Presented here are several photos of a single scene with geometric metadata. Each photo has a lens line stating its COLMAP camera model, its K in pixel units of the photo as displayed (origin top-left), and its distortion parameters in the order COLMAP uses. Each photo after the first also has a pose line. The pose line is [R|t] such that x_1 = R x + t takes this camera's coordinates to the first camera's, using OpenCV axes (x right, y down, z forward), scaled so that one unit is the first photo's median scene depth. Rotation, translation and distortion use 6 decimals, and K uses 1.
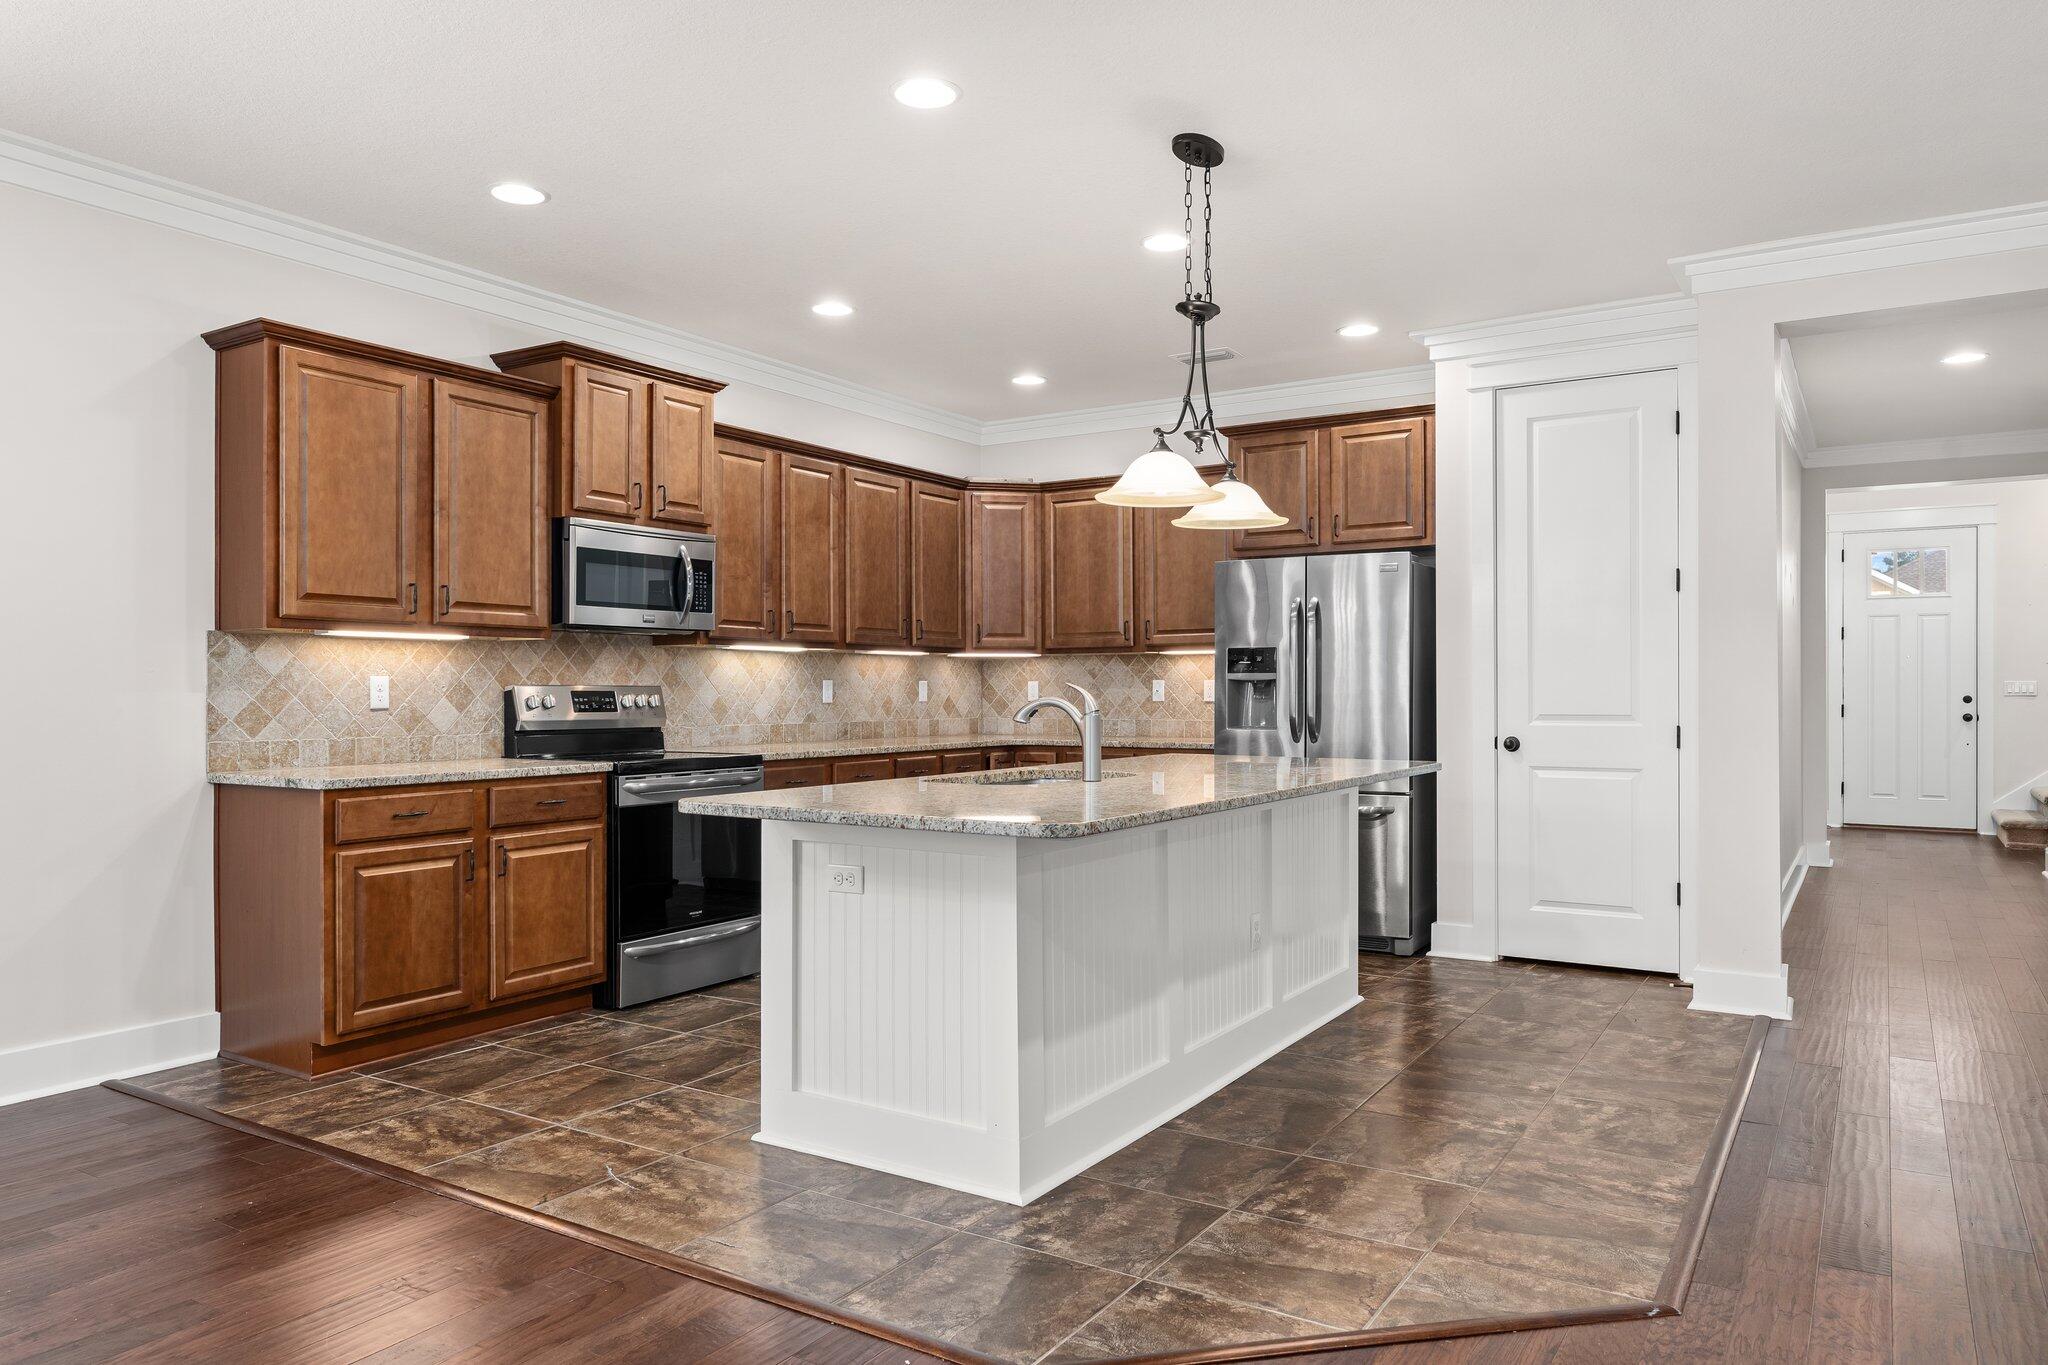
lens RADIAL K [[1362.0, 0, 1018.6], [0, 1362.0, 689.8], [0, 0, 1]] dist [0.000611, -0.003573]
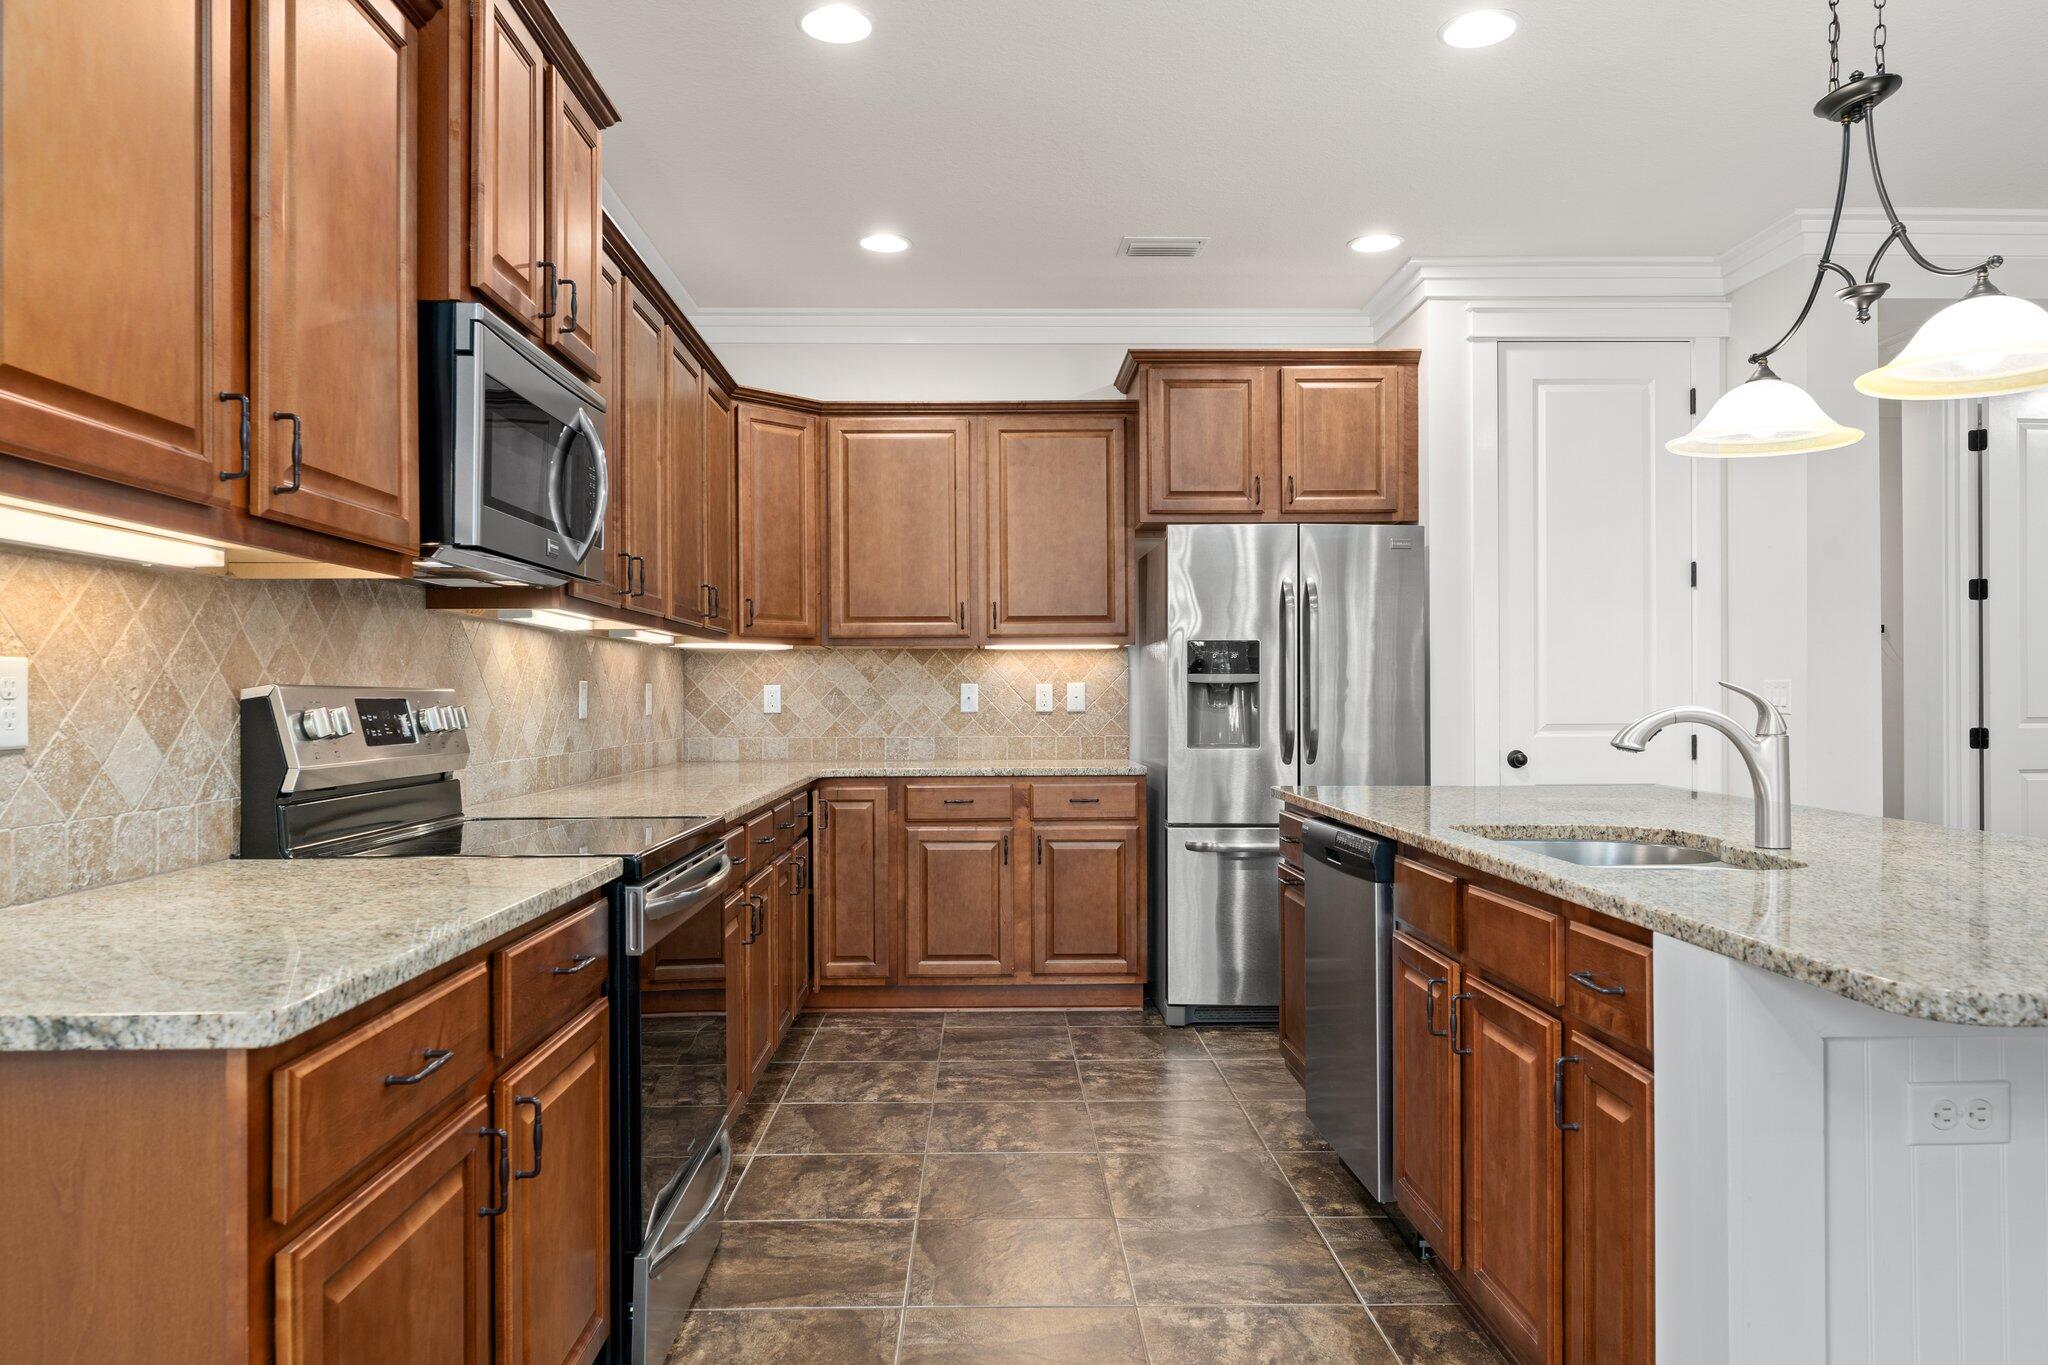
lens RADIAL K [[1362.0, 0, 1023.1], [0, 1362.0, 681.0], [0, 0, 1]] dist [0.000611, -0.003573]
pose [[0.830799, 0.005746, 0.556543, -0.415375], [0.001375, 0.999922, -0.012376, 0.000960], [-0.556571, 0.011047, 0.830726, 0.524888]]
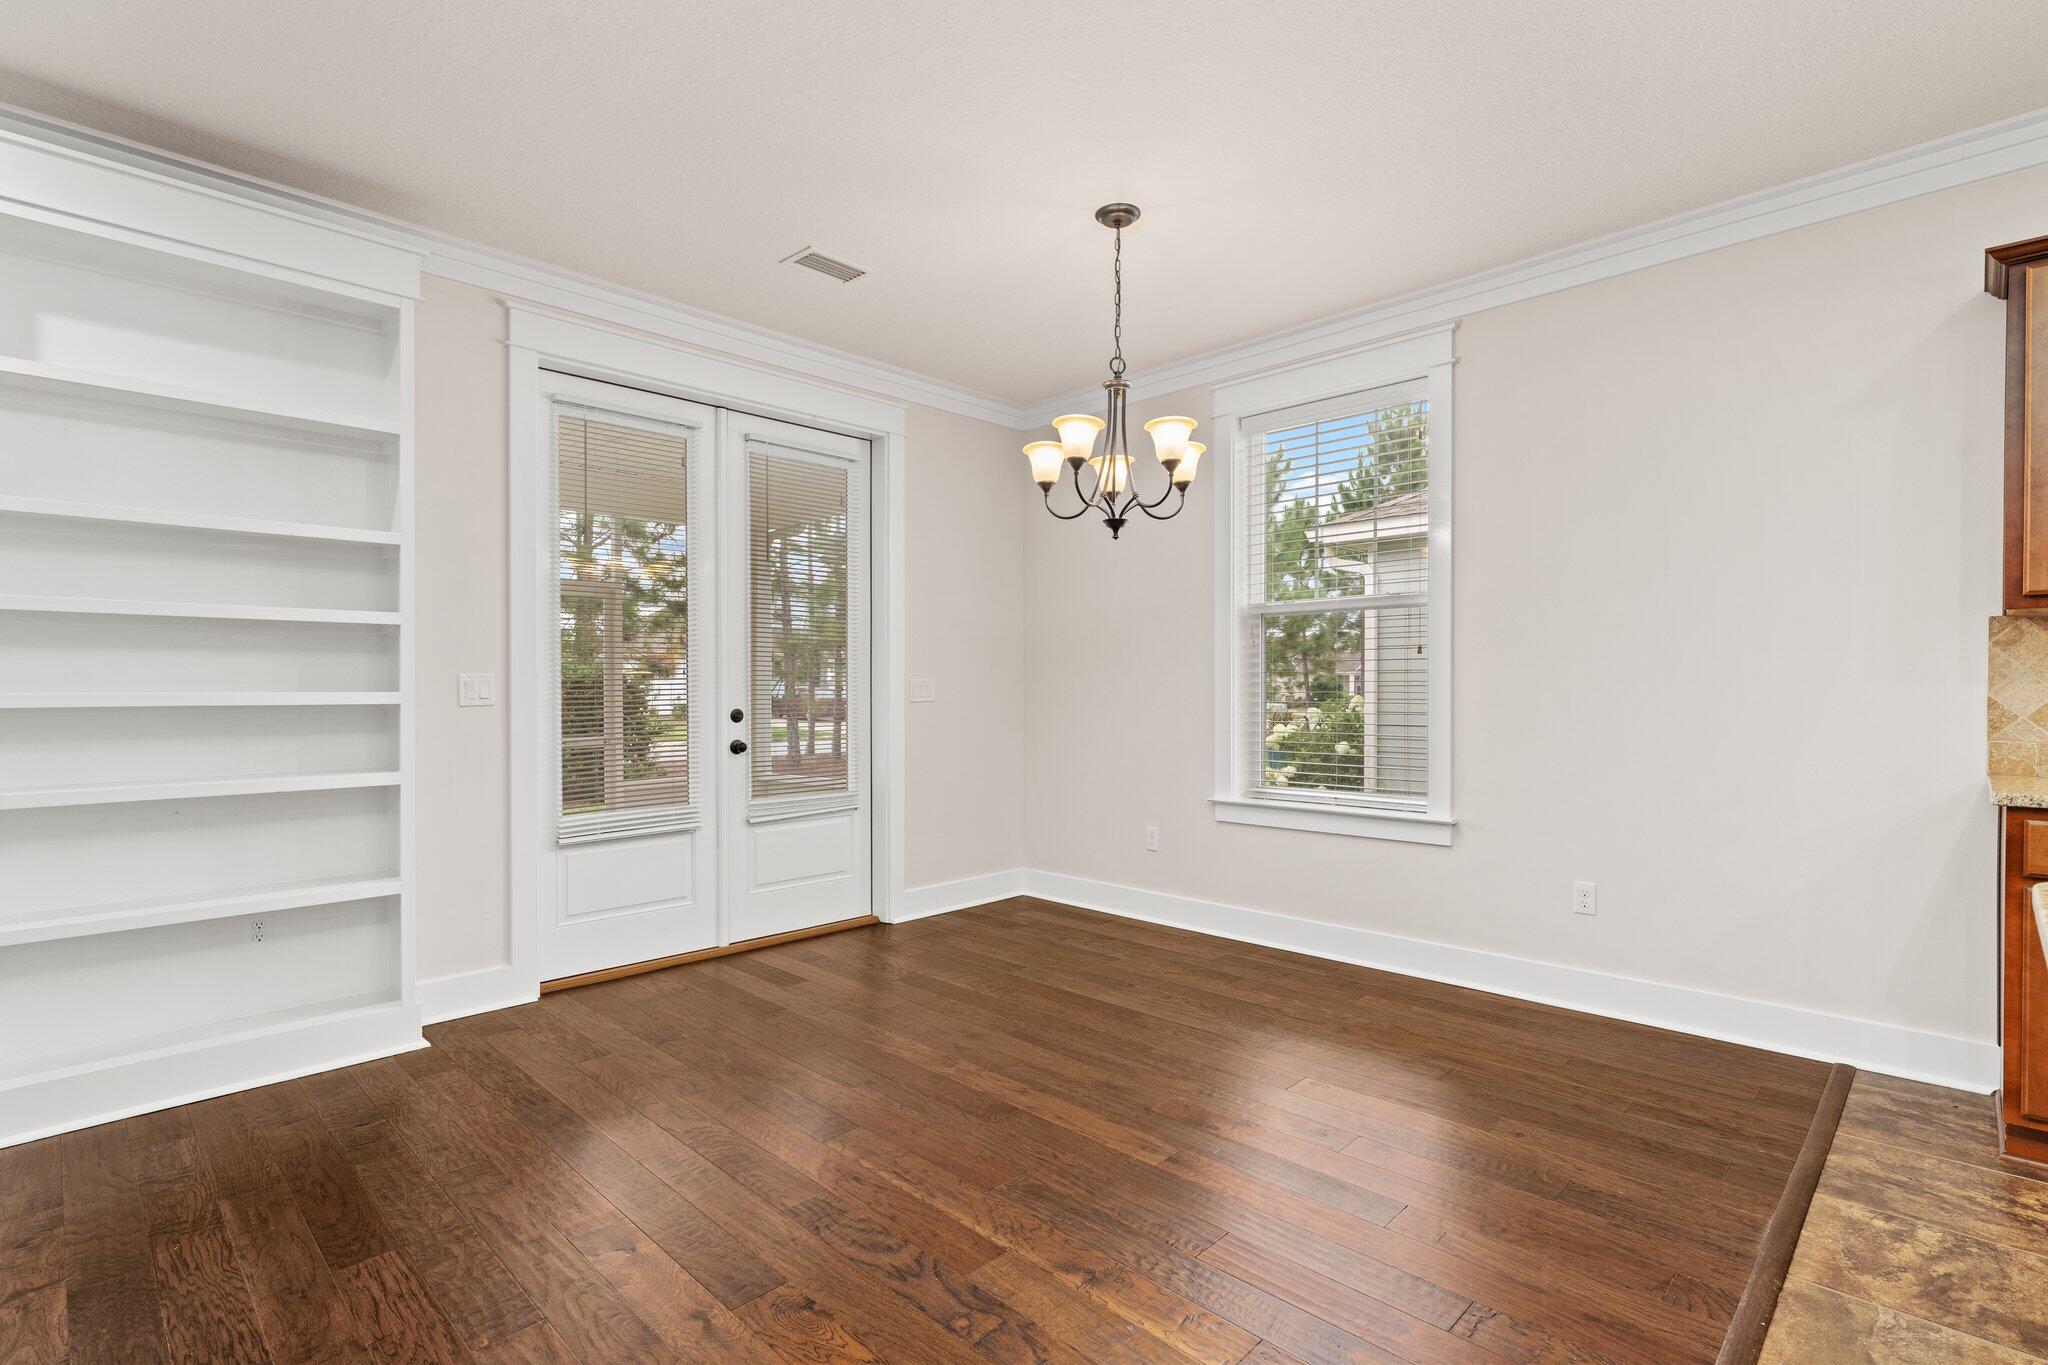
lens RADIAL K [[957.3, 0, 1019.2], [0, 957.3, 687.1], [0, 0, 1]] dist [-0.016262, -0.000058]
pose [[-0.235700, -0.001991, -0.971824, 0.132618], [0.002288, 0.999994, -0.002604, 0.002481], [0.971823, -0.002837, -0.235694, 0.438696]]
